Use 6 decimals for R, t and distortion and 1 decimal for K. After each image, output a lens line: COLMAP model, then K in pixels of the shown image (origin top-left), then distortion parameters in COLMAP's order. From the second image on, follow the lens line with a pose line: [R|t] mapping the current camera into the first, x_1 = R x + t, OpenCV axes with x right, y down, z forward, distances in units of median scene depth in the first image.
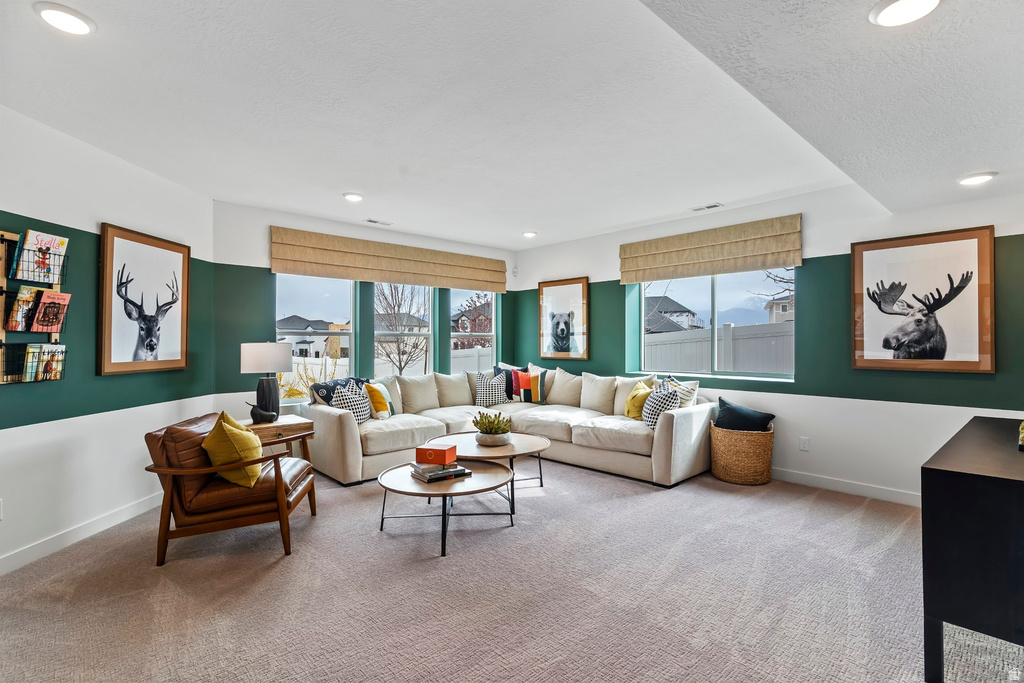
lens RADIAL K [[486.4, 0, 509.5], [0, 486.4, 337.9], [0, 0, 1]] dist [-0.001415, -0.000436]
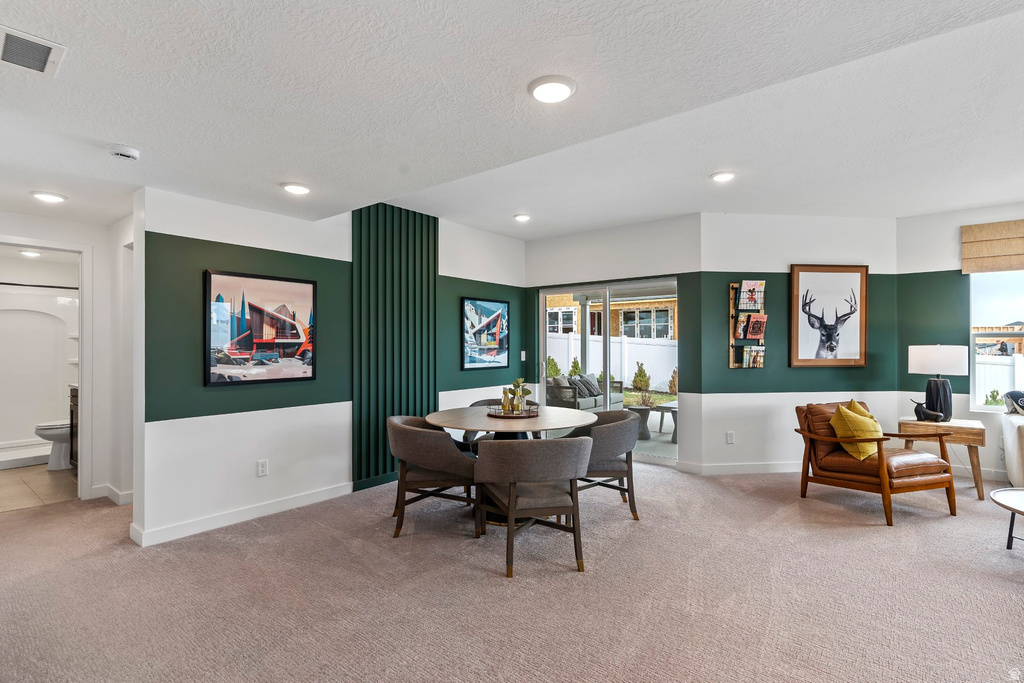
lens RADIAL K [[486.4, 0, 509.5], [0, 486.4, 337.9], [0, 0, 1]] dist [-0.001415, -0.000436]
pose [[0.141285, -0.012125, -0.989895, 0.524811], [0.008976, 0.999900, -0.010967, -0.003850], [0.989928, -0.007336, 0.141380, -0.066841]]
